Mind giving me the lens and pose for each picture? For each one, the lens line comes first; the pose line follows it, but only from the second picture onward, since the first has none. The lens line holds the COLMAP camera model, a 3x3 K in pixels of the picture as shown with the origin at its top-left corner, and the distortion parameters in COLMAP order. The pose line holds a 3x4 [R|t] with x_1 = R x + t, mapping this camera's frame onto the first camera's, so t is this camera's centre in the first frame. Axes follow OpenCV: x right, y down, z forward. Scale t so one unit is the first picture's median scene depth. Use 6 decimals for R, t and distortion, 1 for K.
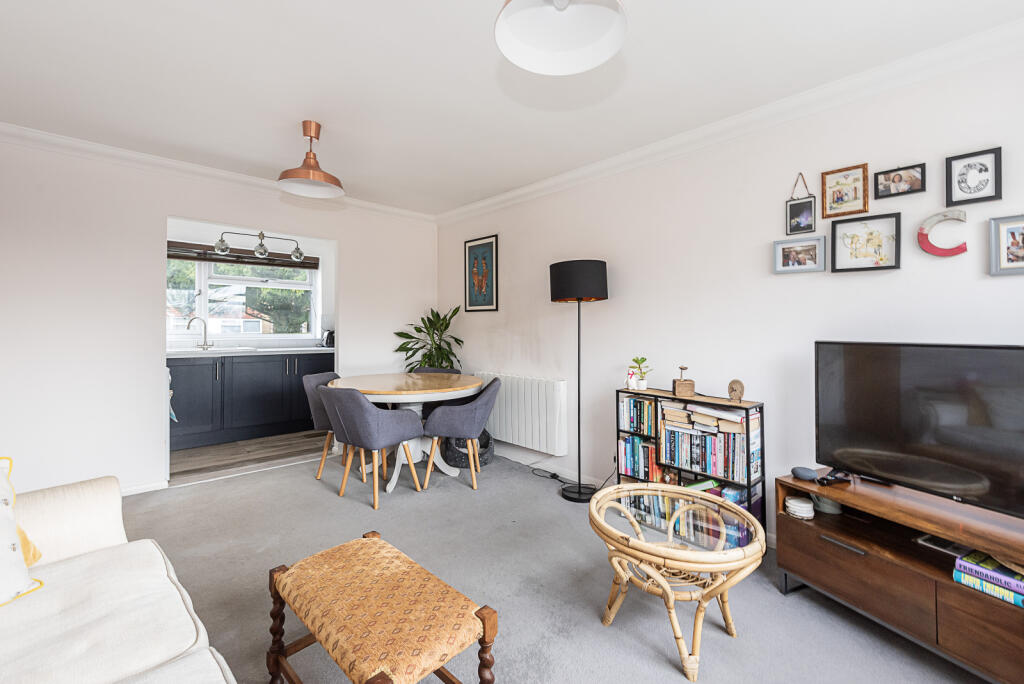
lens RADIAL K [[421.4, 0, 509.3], [0, 421.4, 332.3], [0, 0, 1]] dist [0.000311, -0.000259]
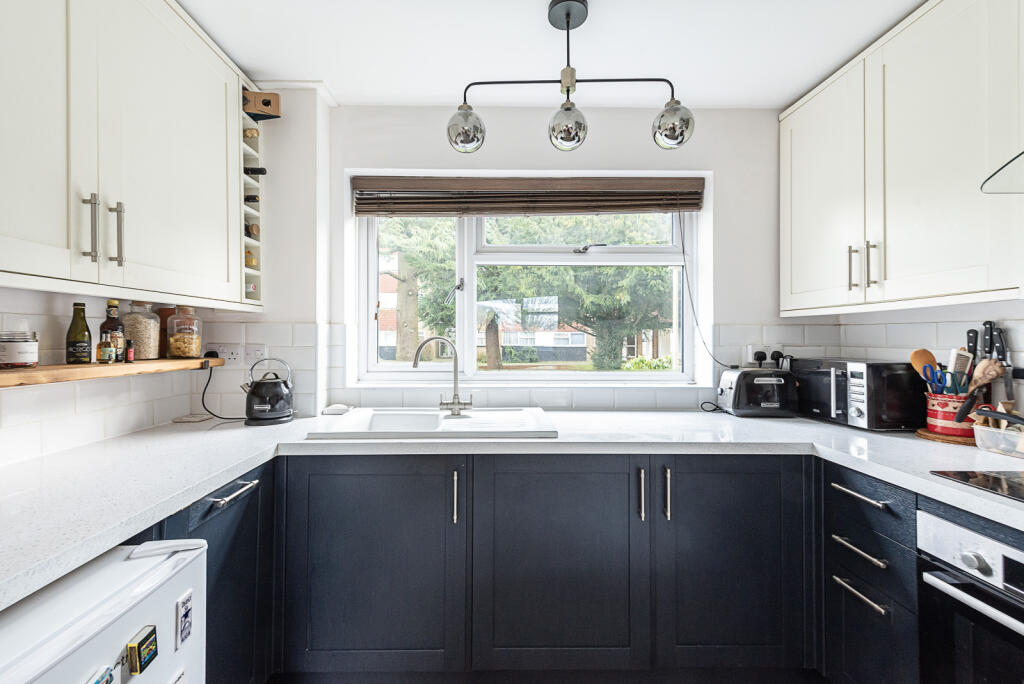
lens RADIAL K [[438.8, 0, 510.0], [0, 438.8, 339.7], [0, 0, 1]] dist [-0.000078, -0.000042]
pose [[0.762160, -0.005044, -0.647369, -0.644414], [-0.001111, 0.999958, -0.009100, -0.046589], [0.647388, 0.007655, 0.762122, 1.137527]]
